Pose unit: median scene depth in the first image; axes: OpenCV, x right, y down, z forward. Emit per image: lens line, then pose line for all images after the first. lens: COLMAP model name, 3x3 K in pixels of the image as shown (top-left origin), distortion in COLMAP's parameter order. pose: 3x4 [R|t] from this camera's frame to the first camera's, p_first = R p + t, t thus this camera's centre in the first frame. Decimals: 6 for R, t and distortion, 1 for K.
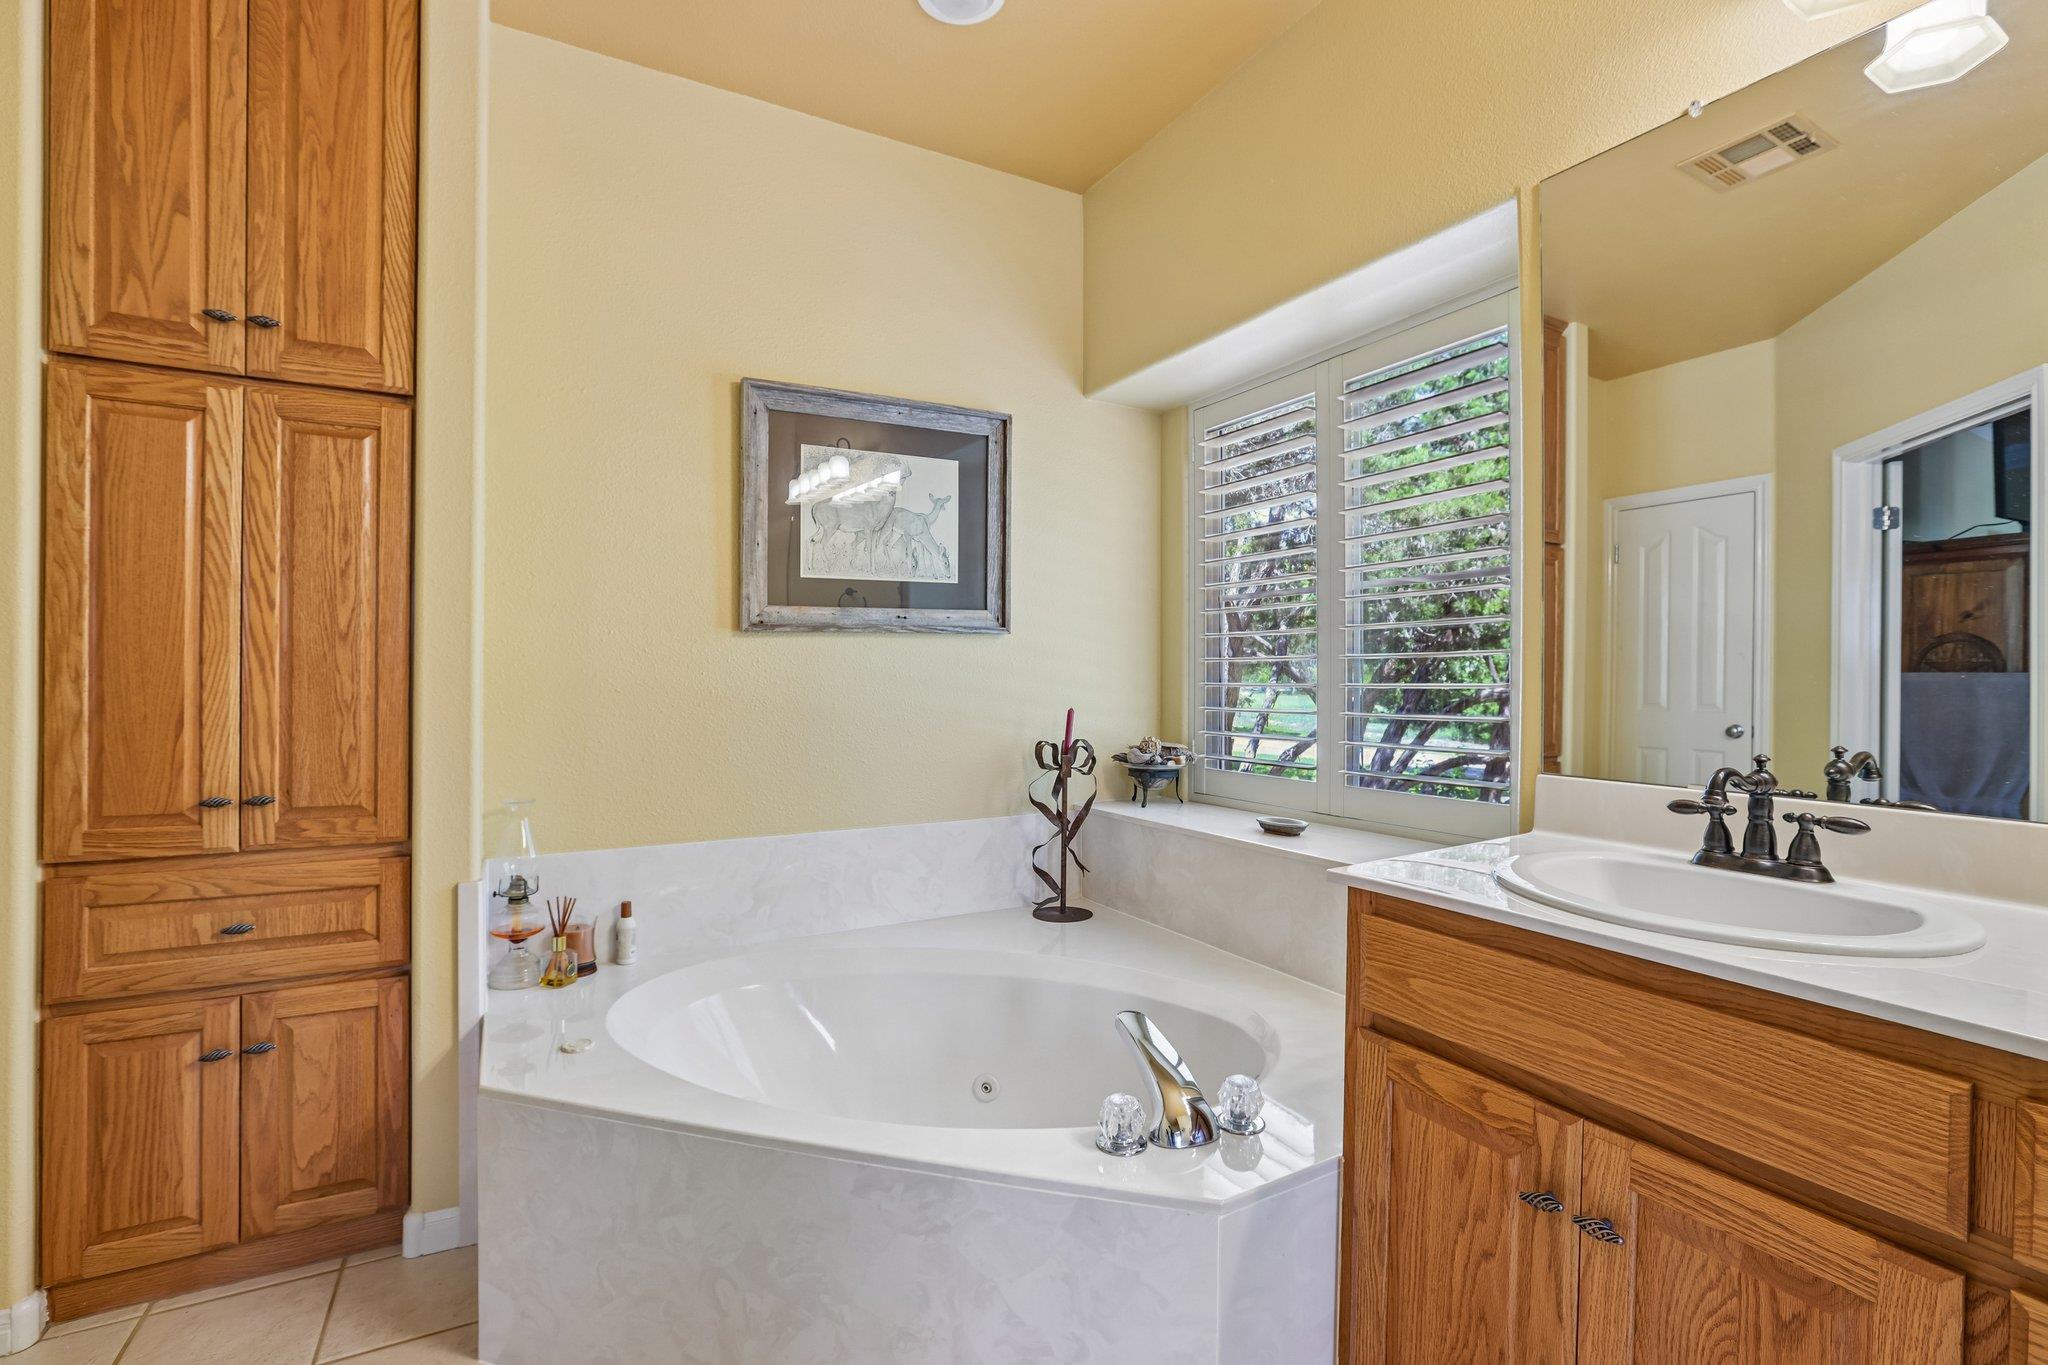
lens RADIAL K [[922.8, 0, 1023.2], [0, 922.8, 675.2], [0, 0, 1]] dist [-0.049475, 0.005480]
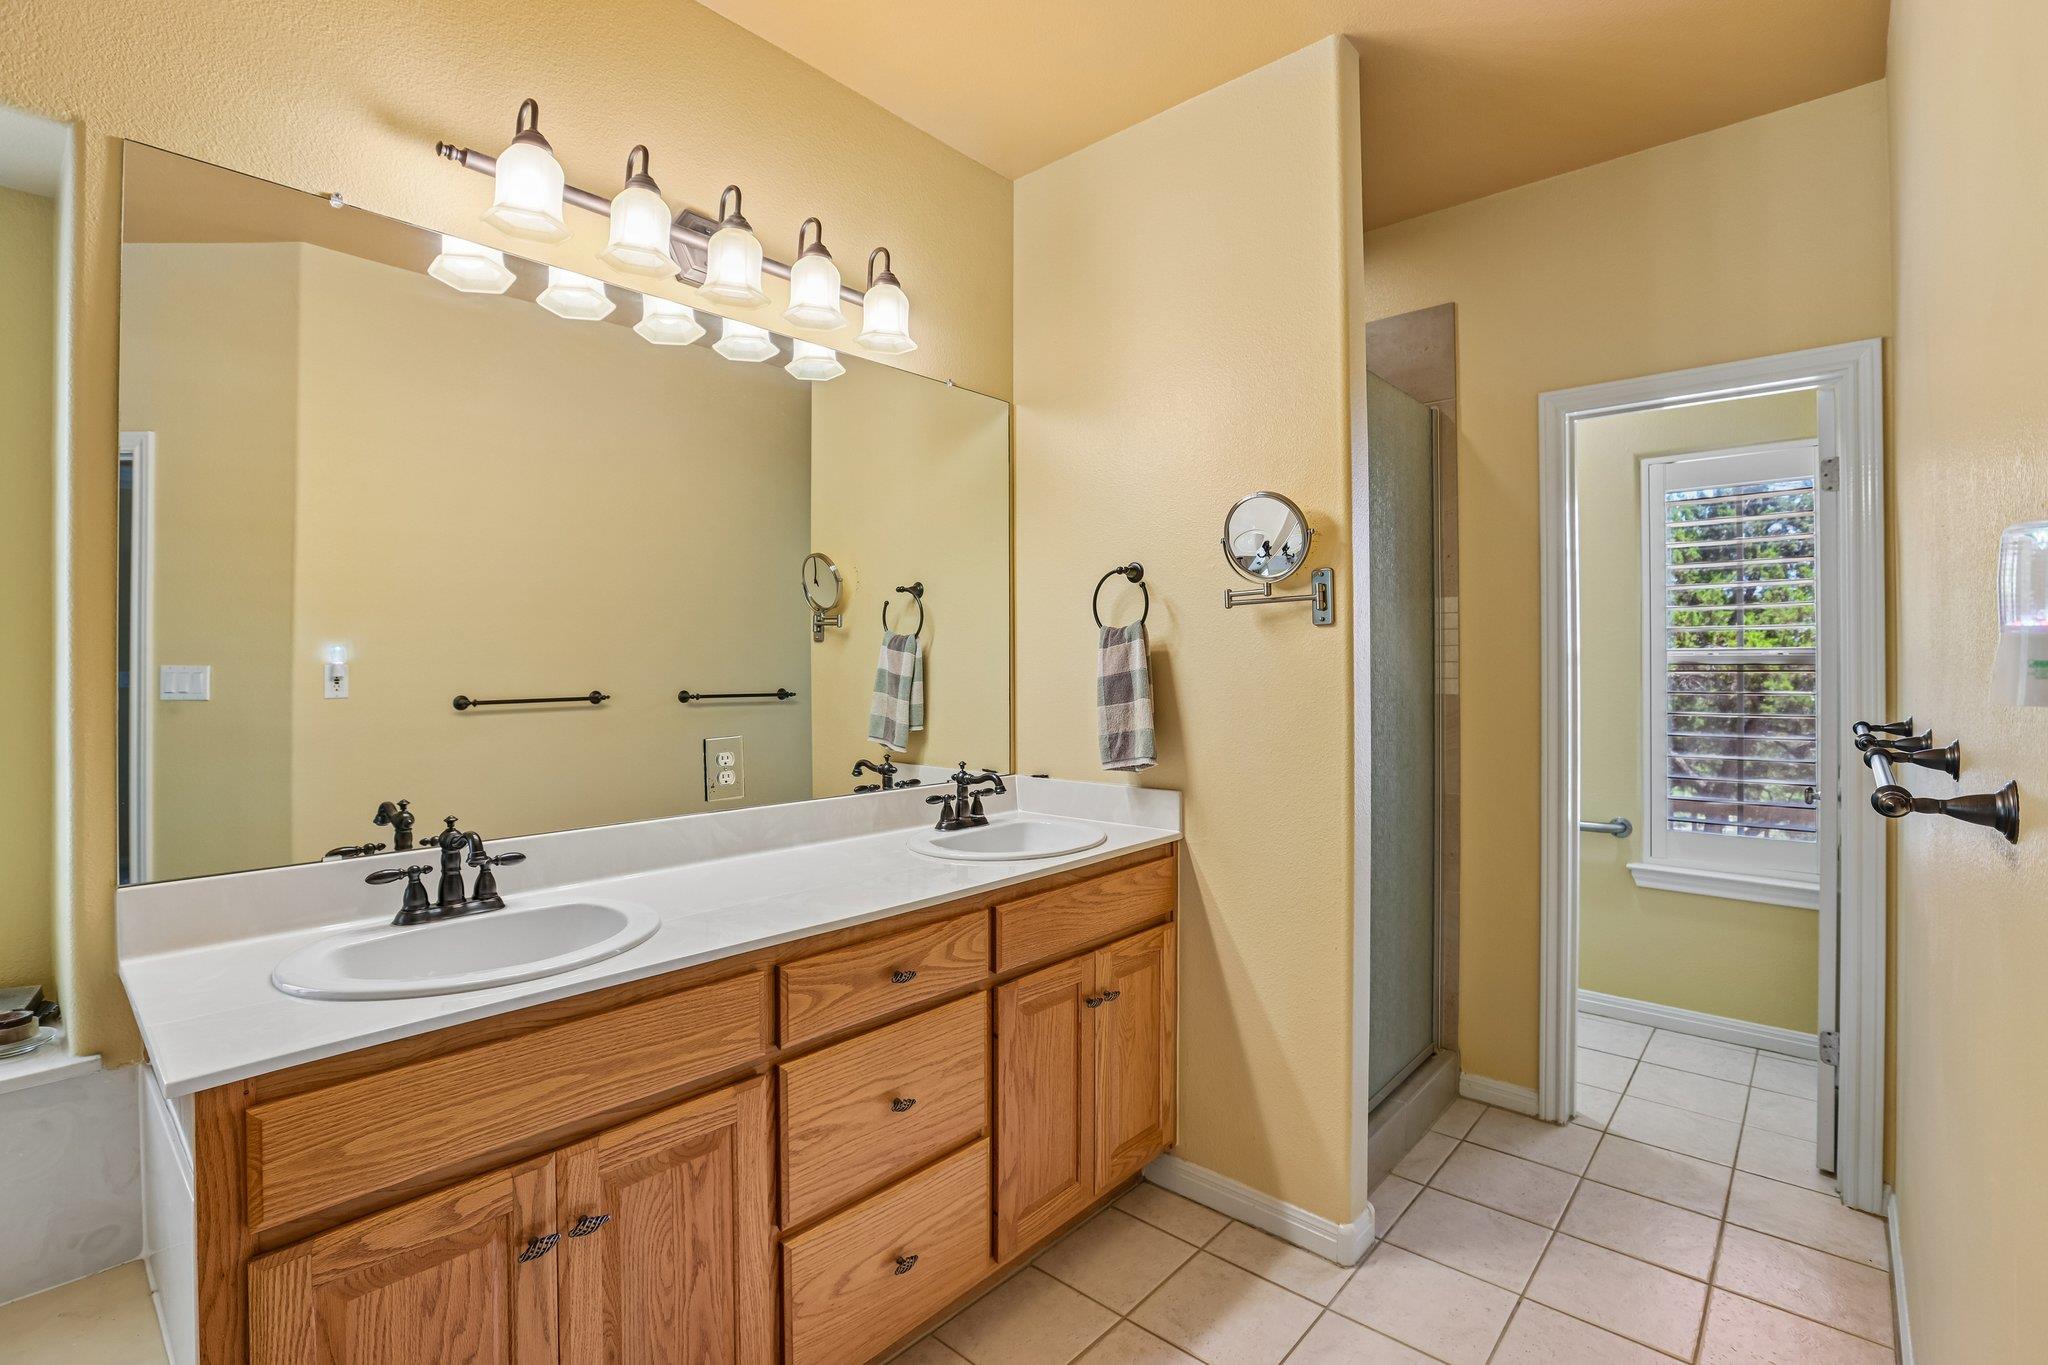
lens RADIAL K [[922.8, 0, 1019.9], [0, 922.8, 670.8], [0, 0, 1]] dist [-0.049475, 0.005480]
pose [[-0.344341, -0.004500, 0.938834, -0.588502], [0.007805, 0.999940, 0.007655, -0.112850], [-0.938812, 0.009963, -0.344286, 0.738489]]
